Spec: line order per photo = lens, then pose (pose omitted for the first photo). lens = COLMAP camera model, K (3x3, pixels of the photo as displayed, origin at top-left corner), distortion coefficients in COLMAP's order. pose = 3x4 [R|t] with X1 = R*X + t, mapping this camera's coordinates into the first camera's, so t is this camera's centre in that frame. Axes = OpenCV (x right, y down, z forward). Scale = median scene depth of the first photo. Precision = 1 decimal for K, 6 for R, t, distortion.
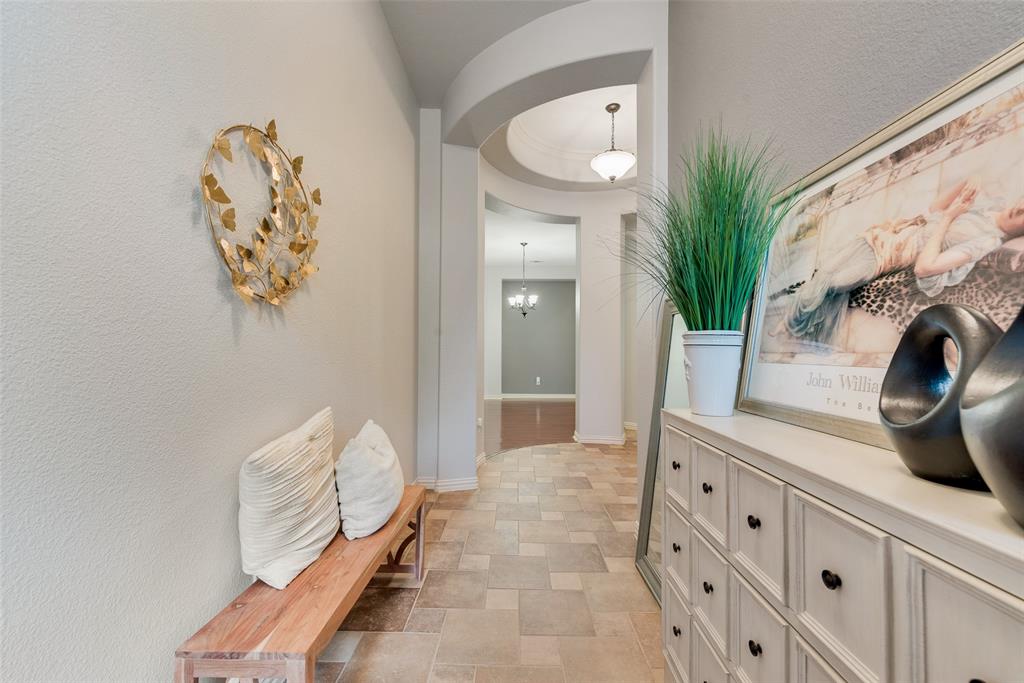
lens RADIAL K [[403.3, 0, 512.0], [0, 403.3, 345.2], [0, 0, 1]] dist [0.019343, -0.005937]
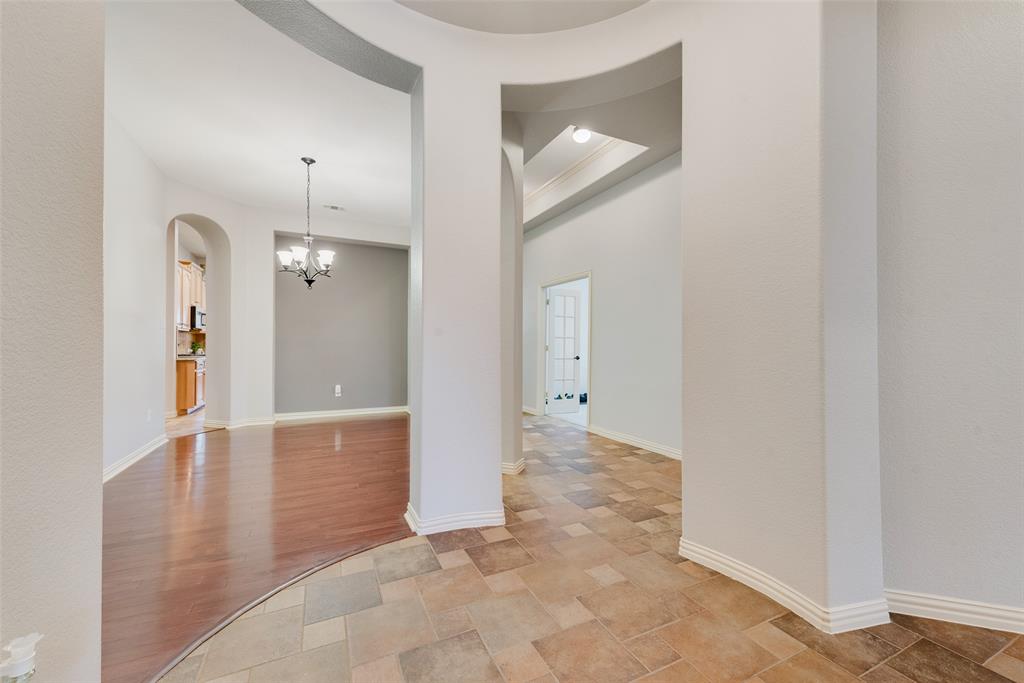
lens RADIAL K [[403.3, 0, 512.0], [0, 403.3, 345.2], [0, 0, 1]] dist [0.019343, -0.005937]
pose [[0.895451, 0.002544, 0.445153, 0.045238], [-0.007819, 0.999919, 0.010015, 0.006832], [-0.445092, -0.012449, 0.895398, 0.488835]]
